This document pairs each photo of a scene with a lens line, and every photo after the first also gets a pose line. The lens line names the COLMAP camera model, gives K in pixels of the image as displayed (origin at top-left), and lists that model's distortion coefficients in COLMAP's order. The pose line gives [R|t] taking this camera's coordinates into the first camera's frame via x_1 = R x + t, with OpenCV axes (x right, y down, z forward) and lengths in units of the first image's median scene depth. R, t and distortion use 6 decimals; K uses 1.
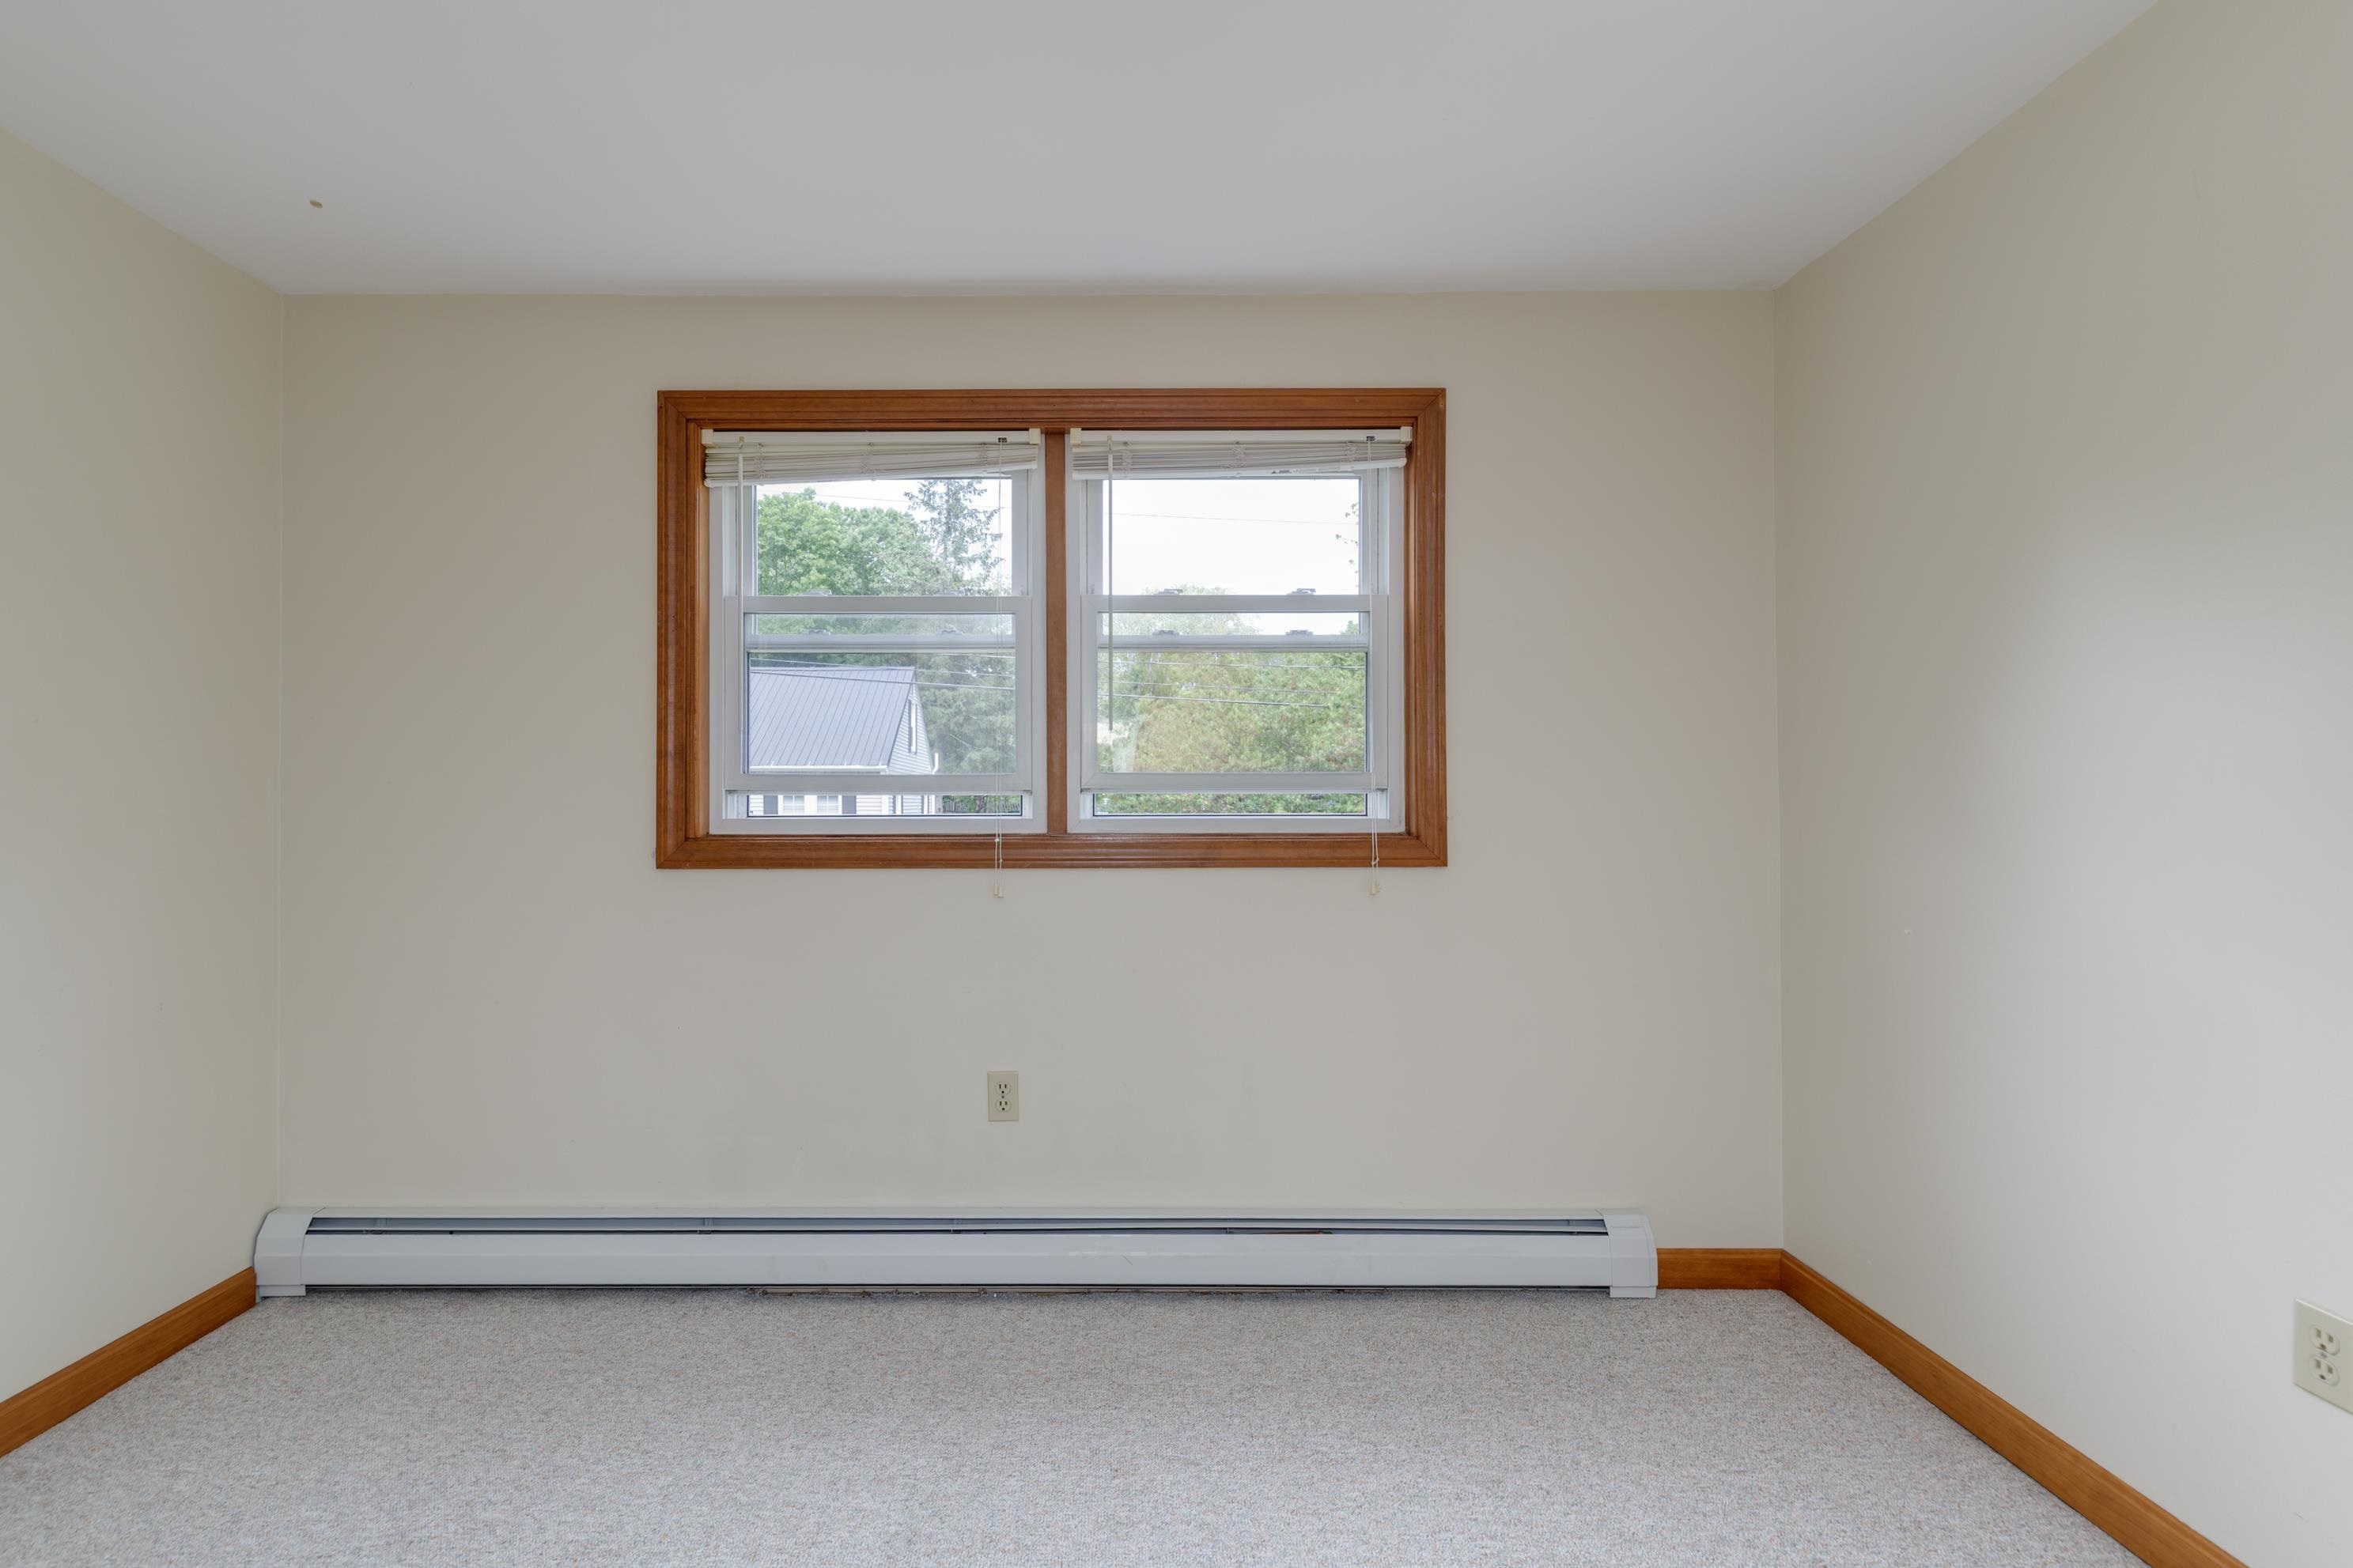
lens RADIAL K [[1080.1, 0, 1176.5], [0, 1080.1, 784.0], [0, 0, 1]] dist [0.005362, 0.000948]
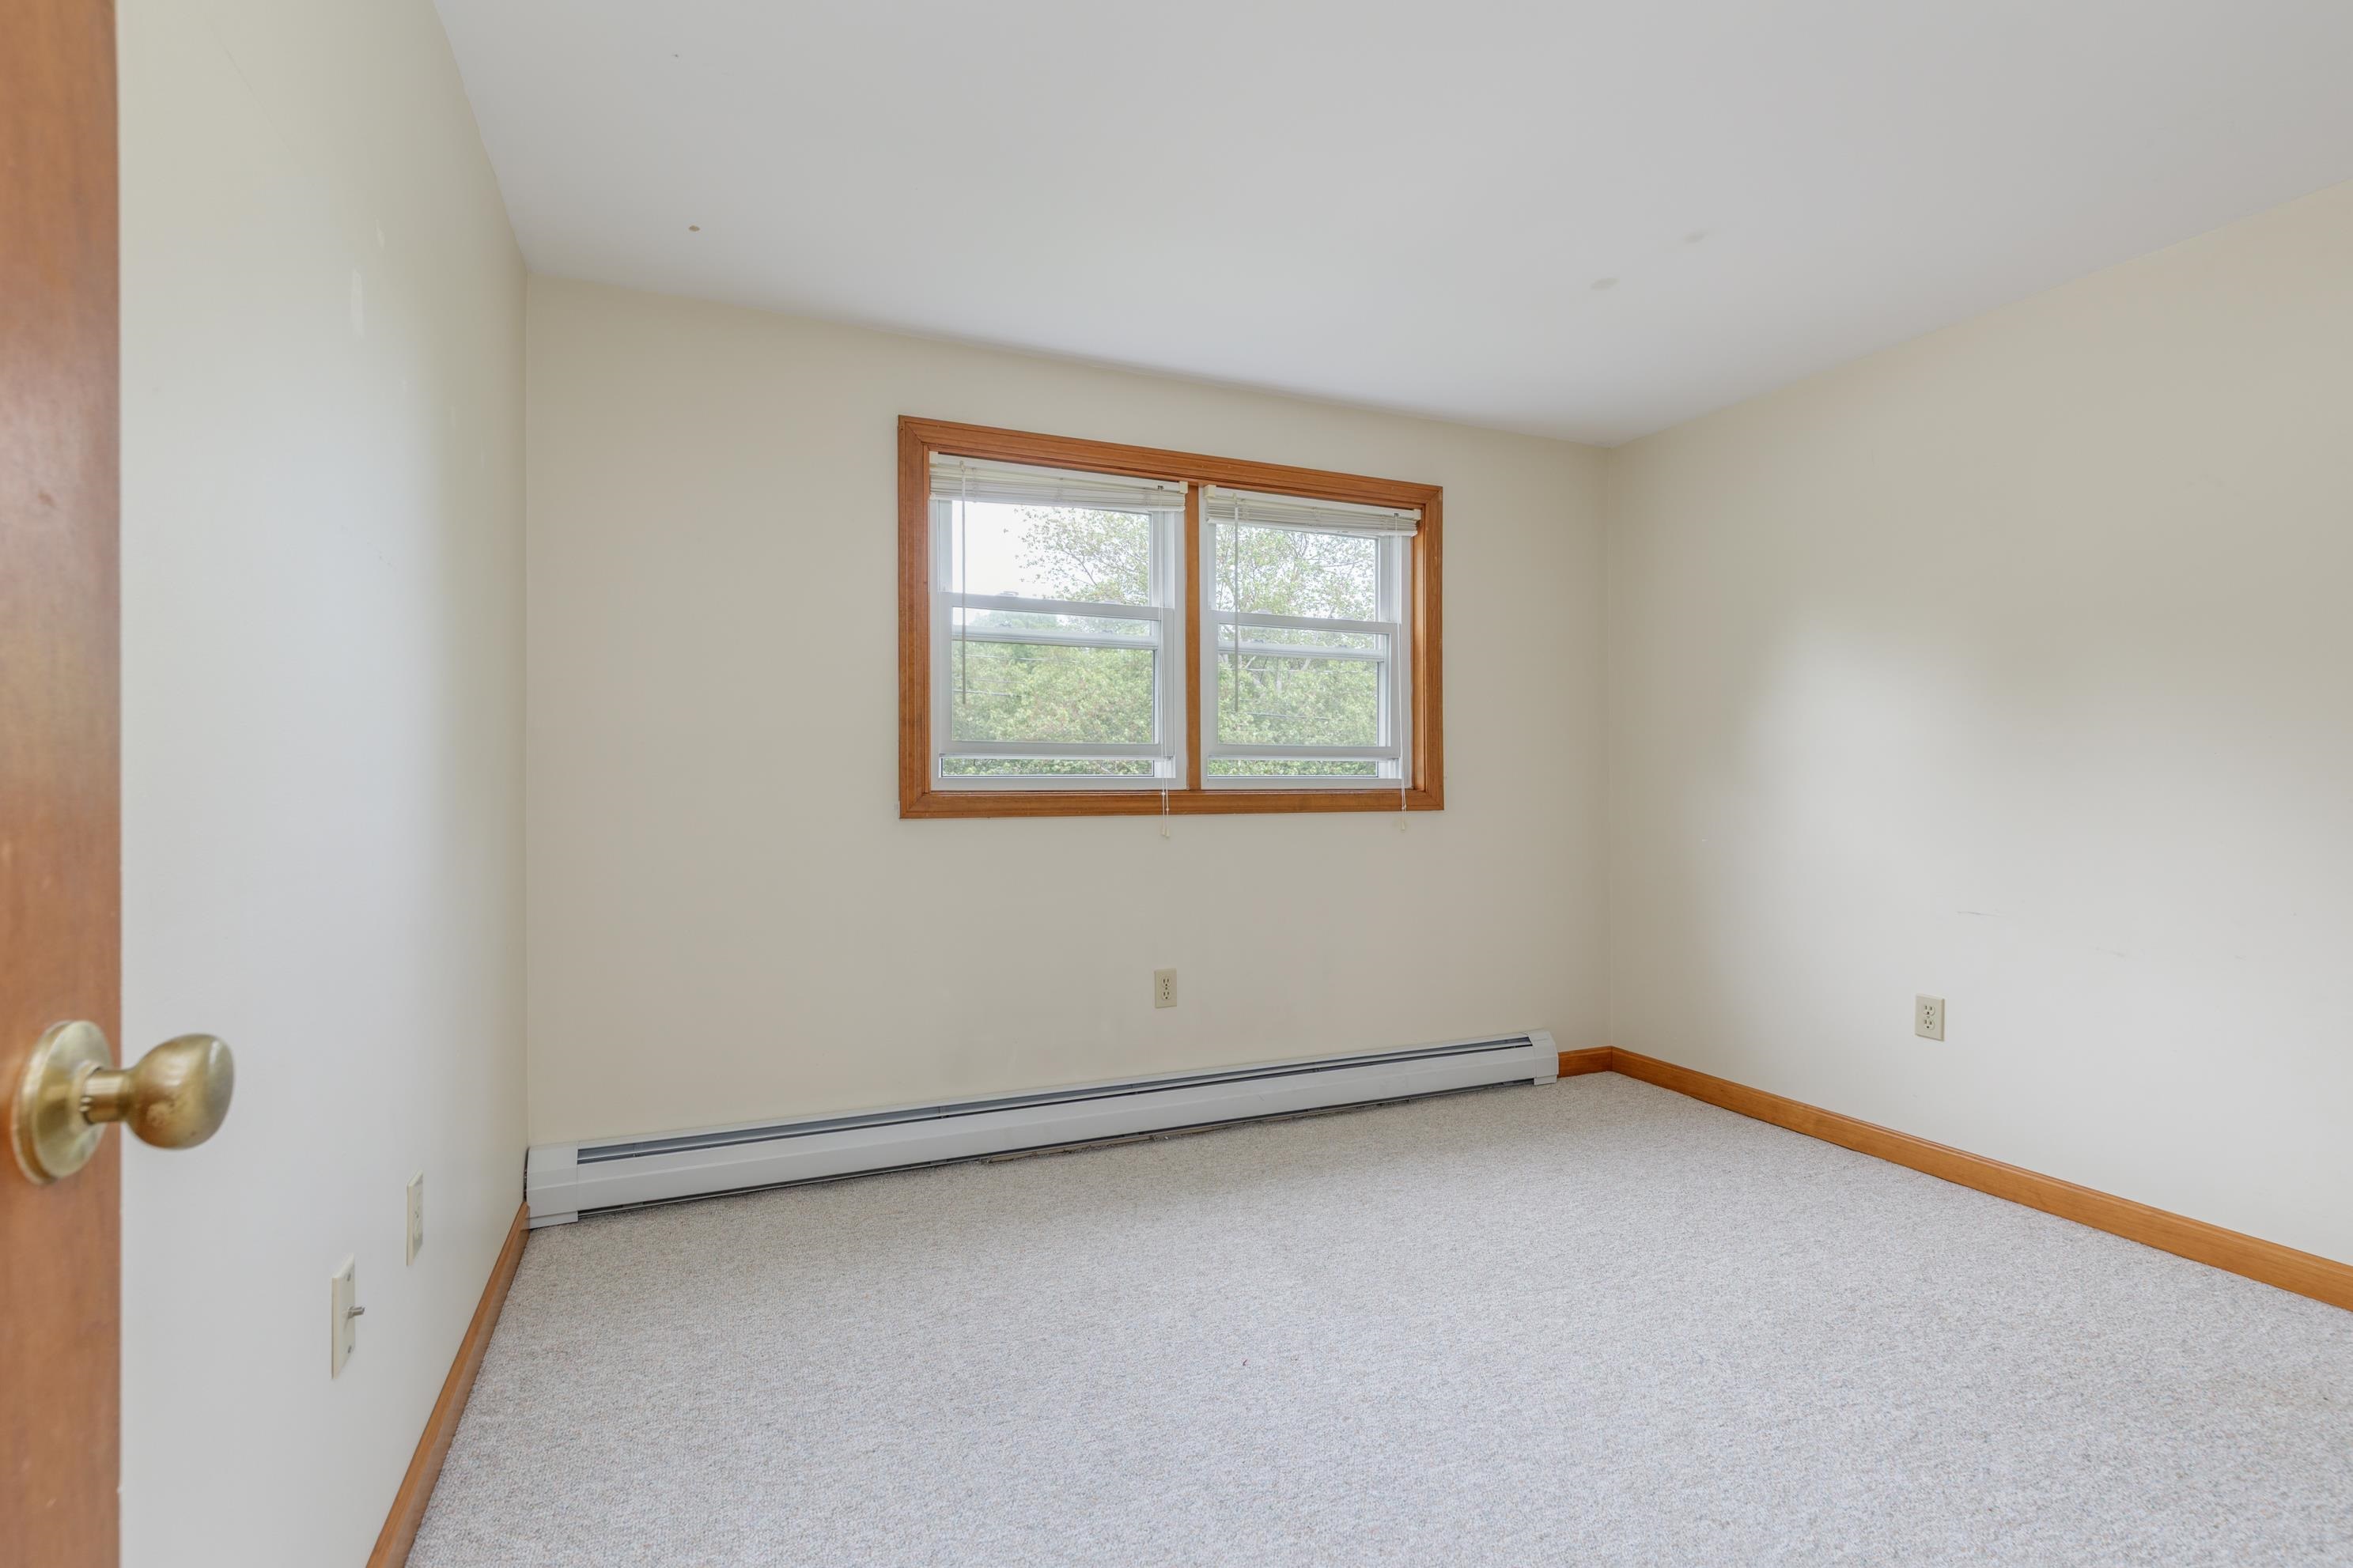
lens RADIAL K [[1080.1, 0, 1176.5], [0, 1080.1, 784.0], [0, 0, 1]] dist [0.005362, 0.000948]
pose [[0.914871, -0.000042, 0.403745, -0.678029], [-0.003290, 0.999966, 0.007557, 0.030006], [-0.403732, -0.008242, 0.914840, -0.206095]]
